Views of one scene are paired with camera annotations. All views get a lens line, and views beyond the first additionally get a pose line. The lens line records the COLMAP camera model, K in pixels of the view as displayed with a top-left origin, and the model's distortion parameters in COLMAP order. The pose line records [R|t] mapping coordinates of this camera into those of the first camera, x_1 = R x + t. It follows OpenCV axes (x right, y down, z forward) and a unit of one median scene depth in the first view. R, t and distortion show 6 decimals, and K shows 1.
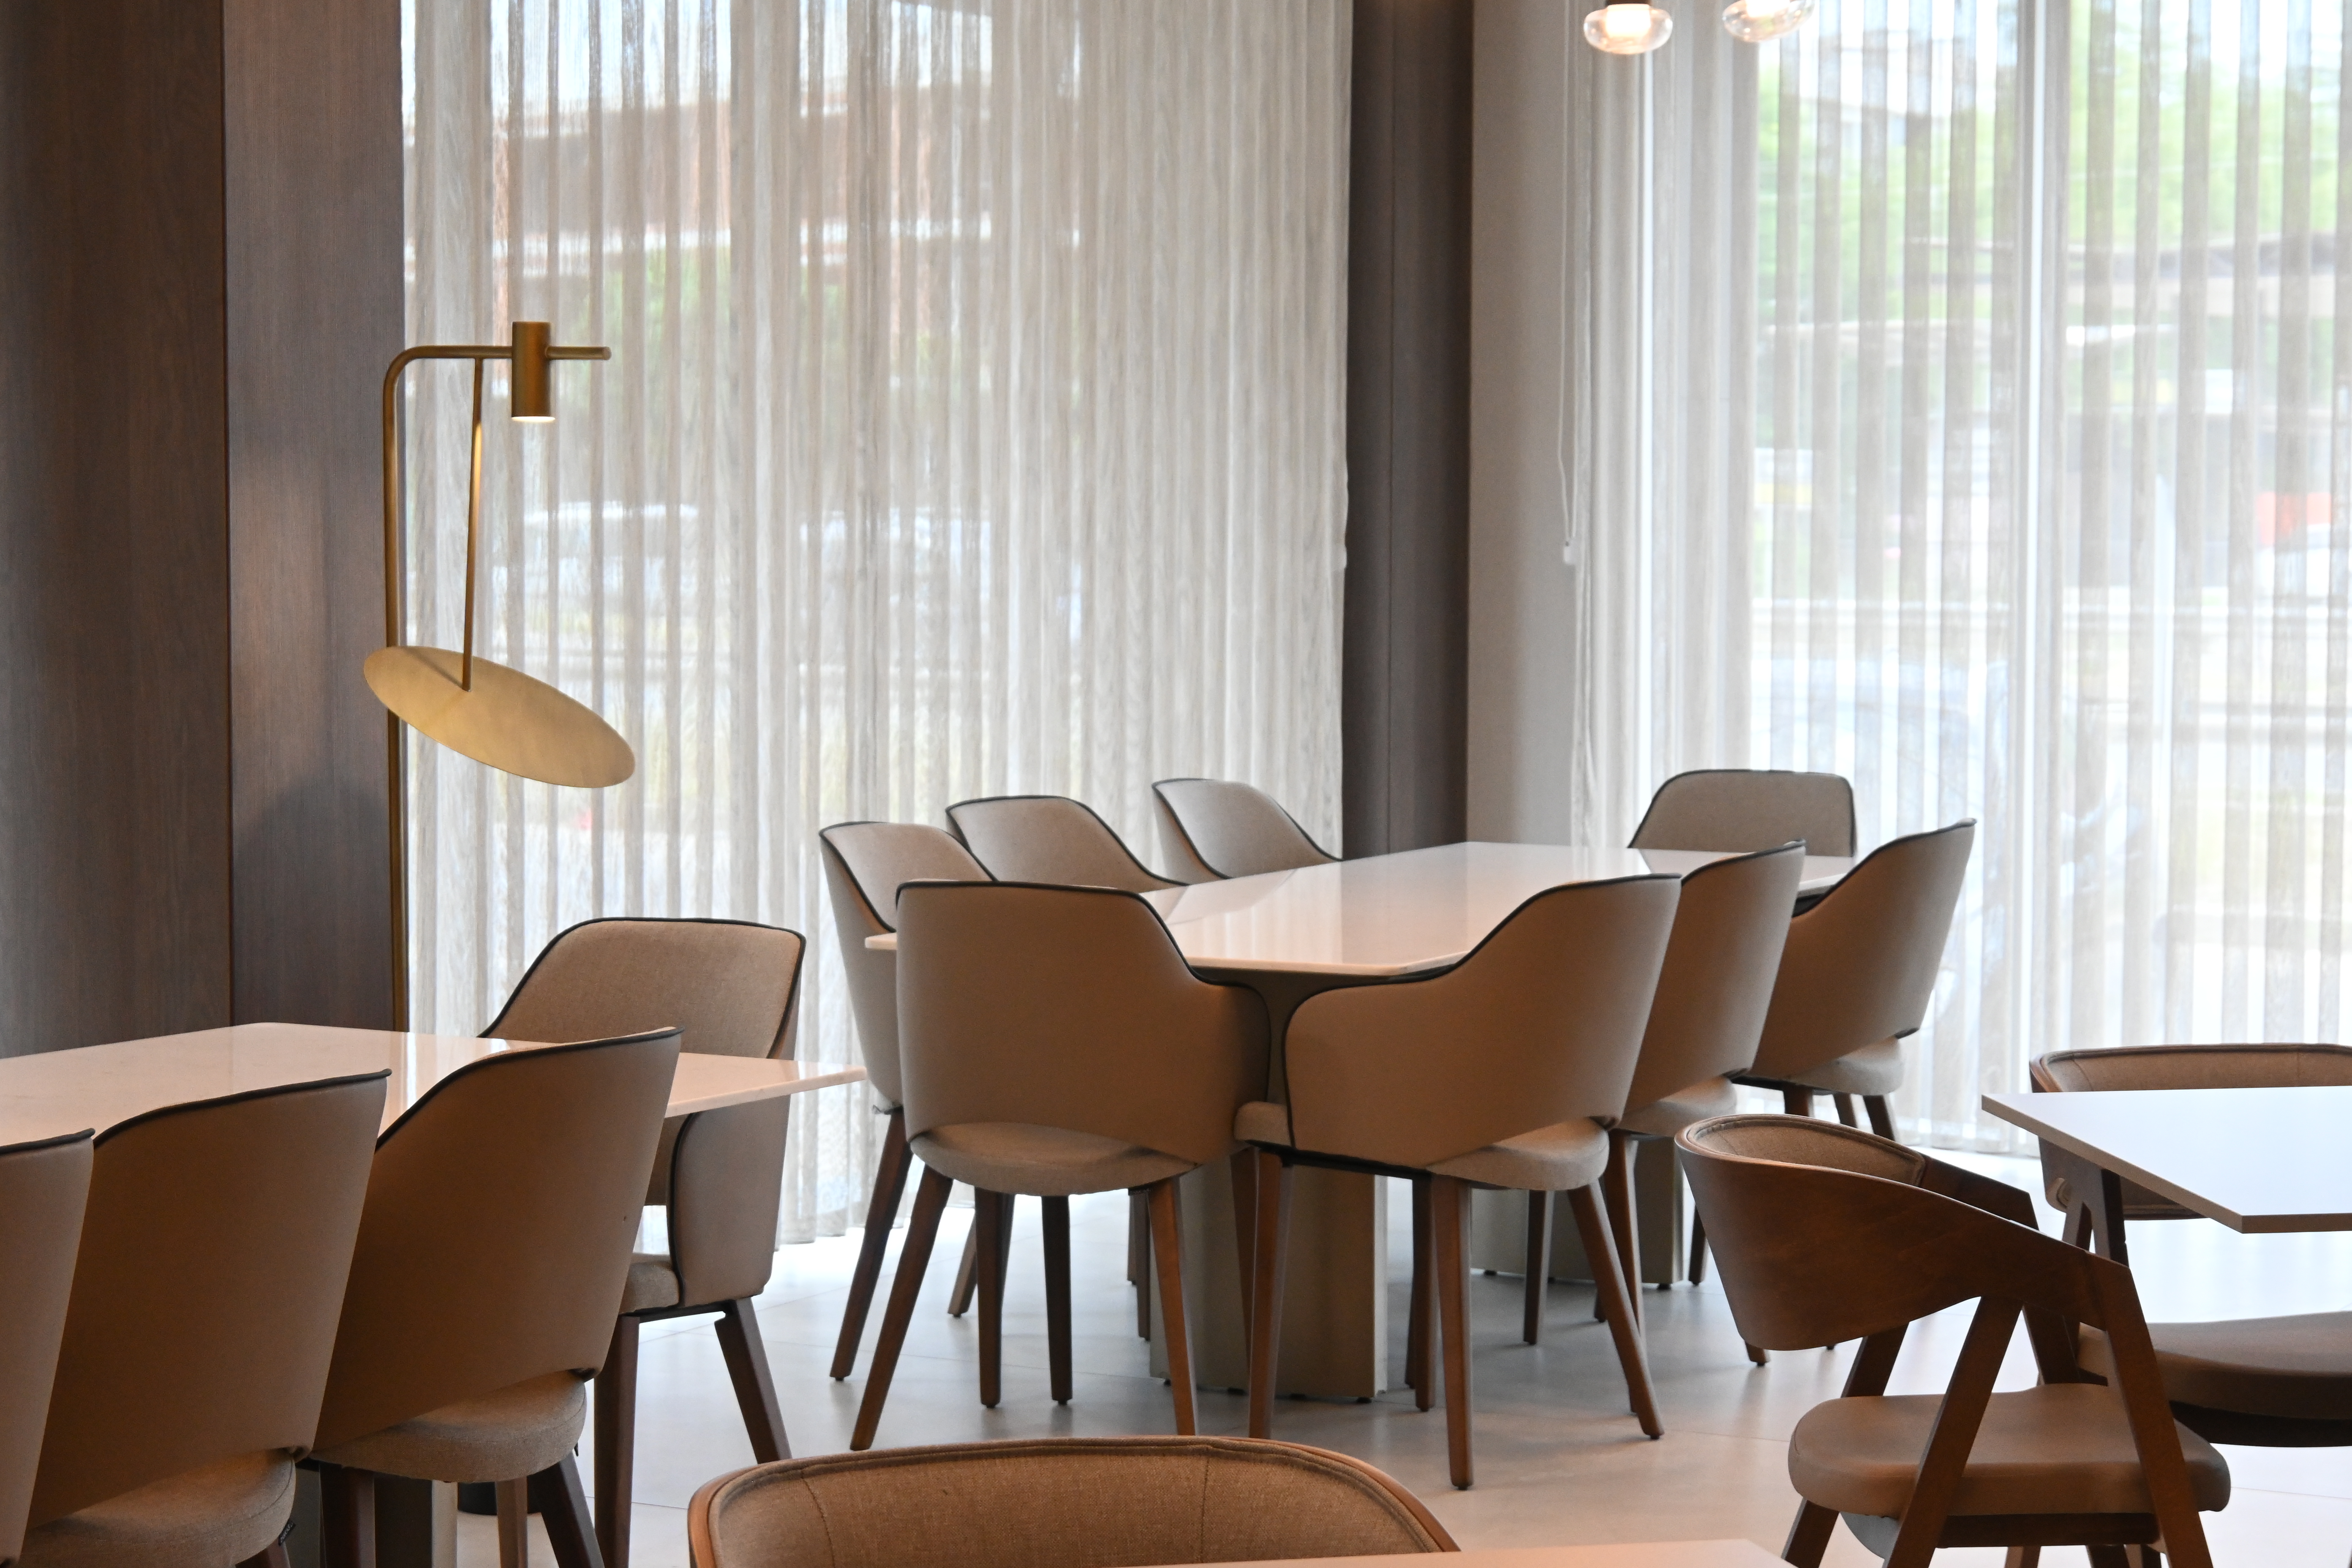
lens RADIAL K [[5076.0, 0, 1175.8], [0, 5076.0, 788.4], [0, 0, 1]] dist [-0.017801, 0.000000]
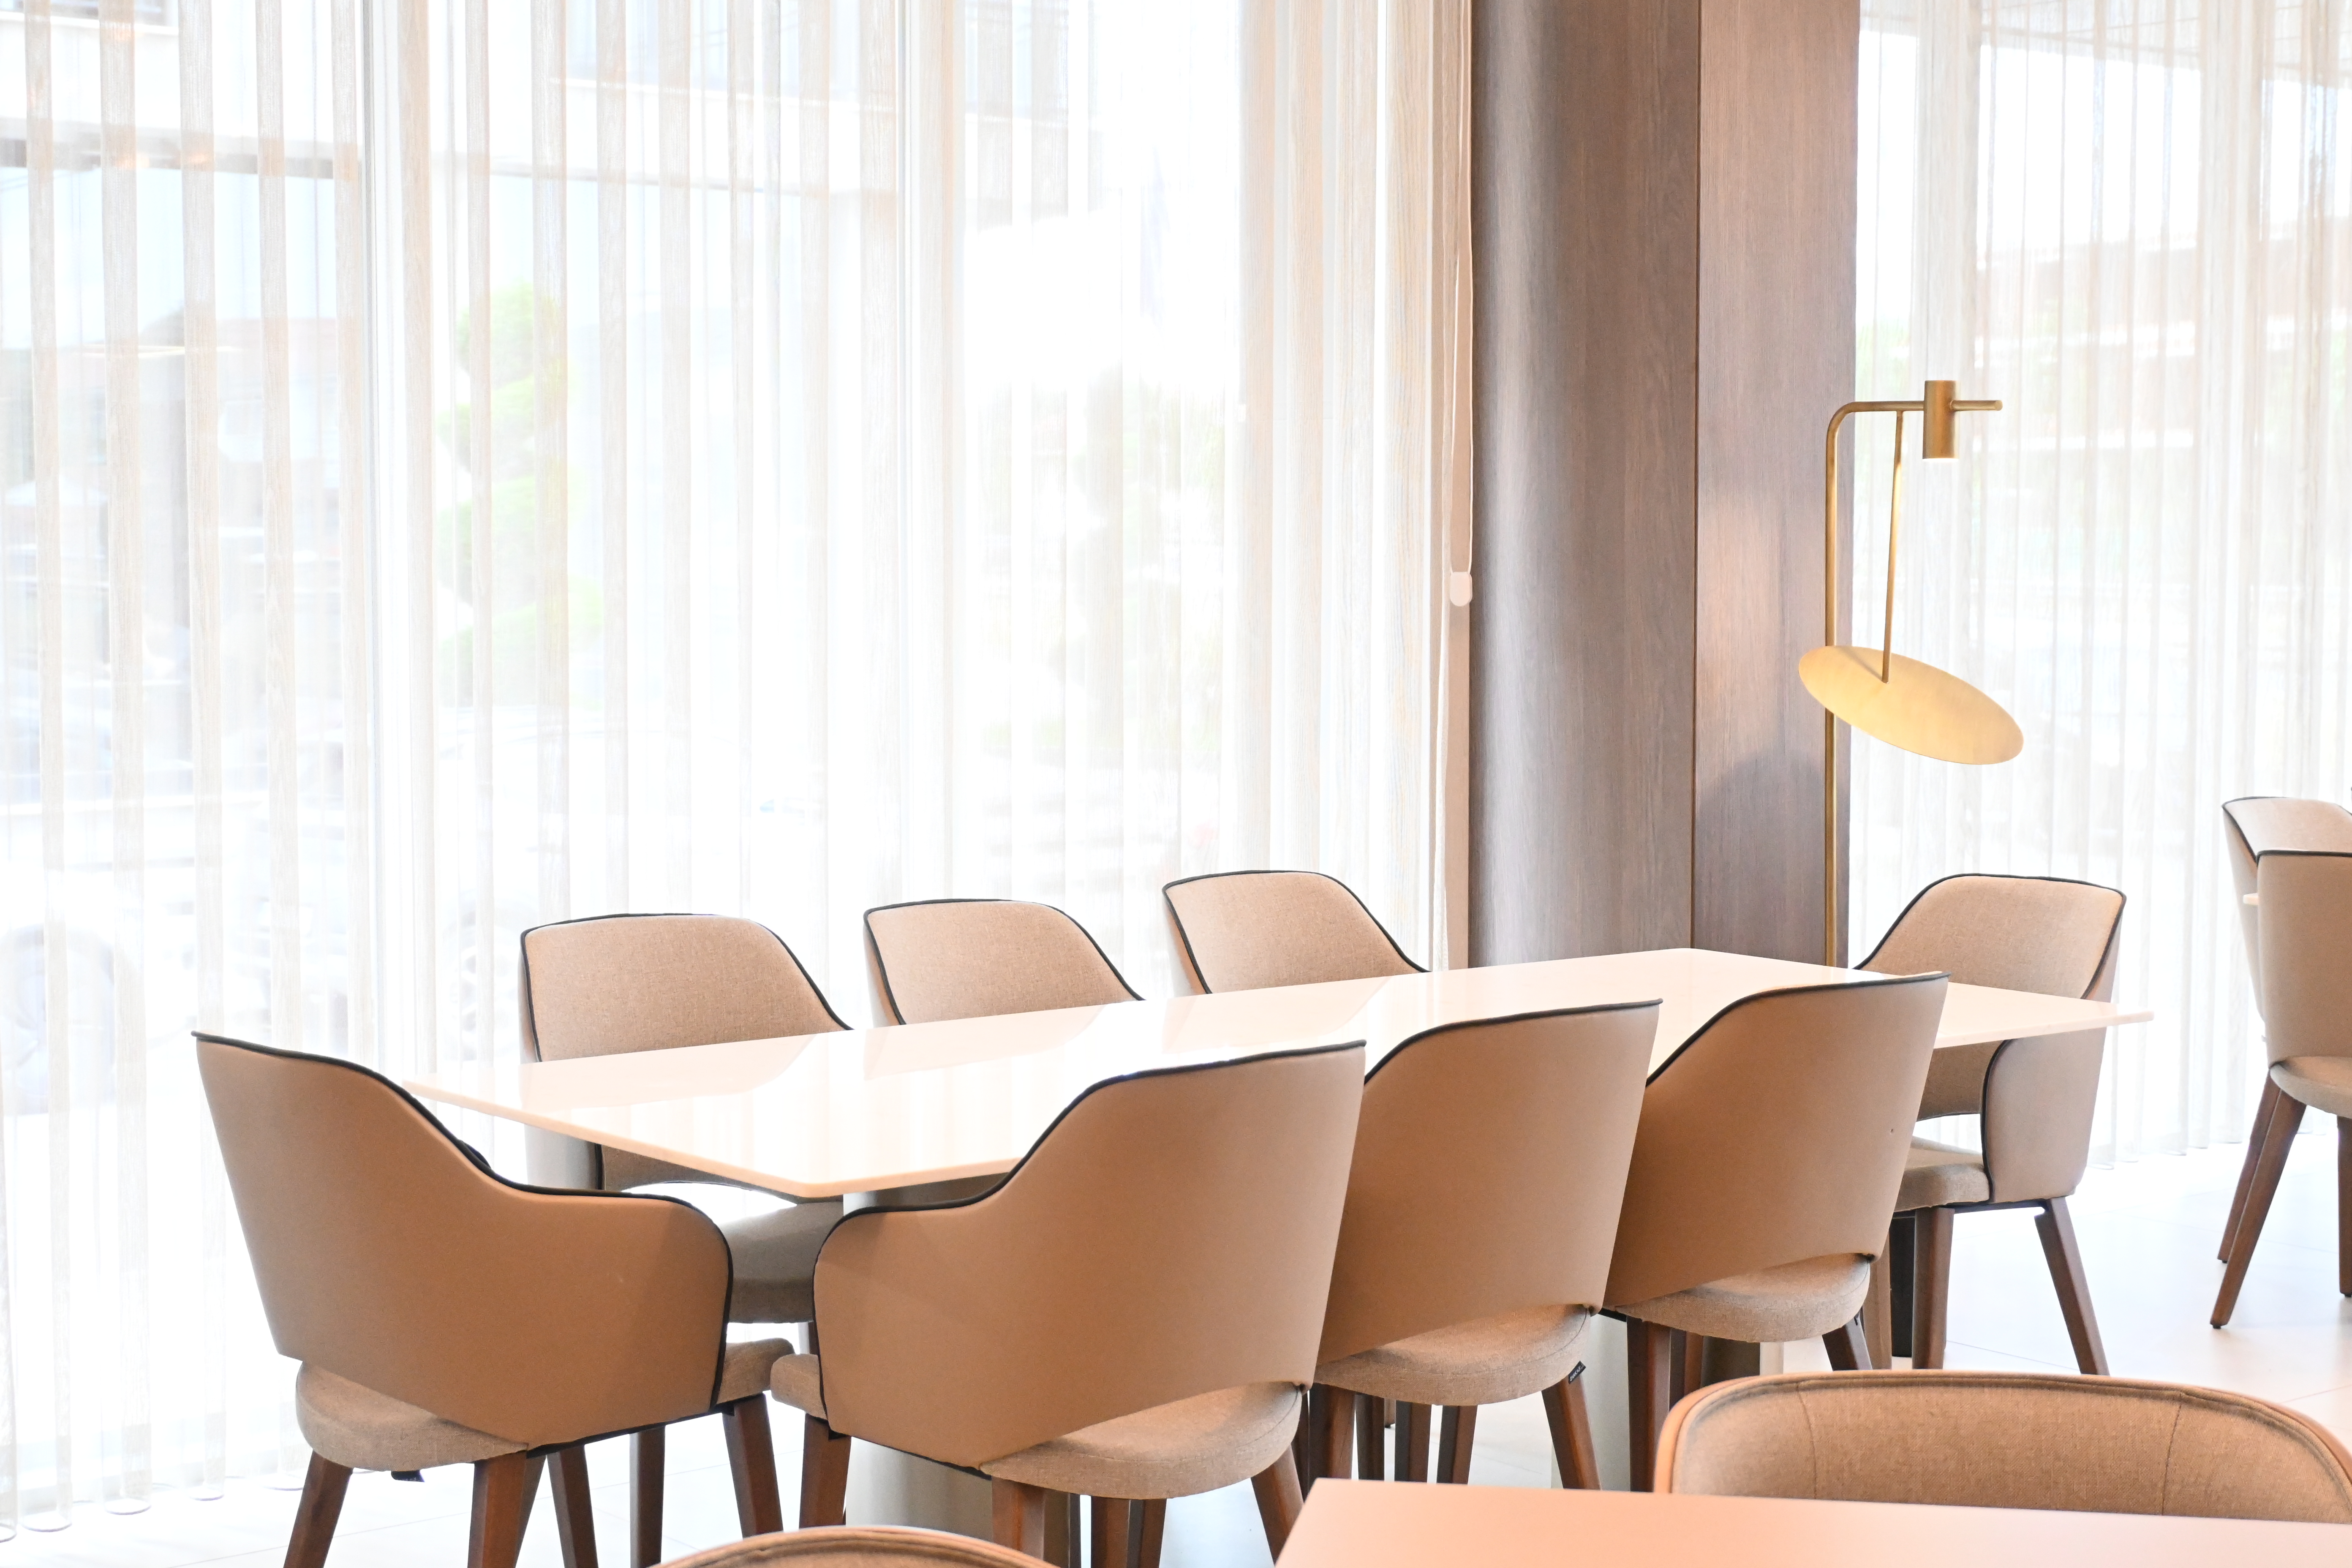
lens RADIAL K [[3778.8, 0, 1176.3], [0, 3778.8, 776.4], [0, 0, 1]] dist [-0.019390, 0.000000]
pose [[0.910198, 0.025310, -0.413400, 0.083408], [-0.021415, 0.999672, 0.014054, -0.005845], [0.413620, -0.003939, 0.910441, 0.101011]]
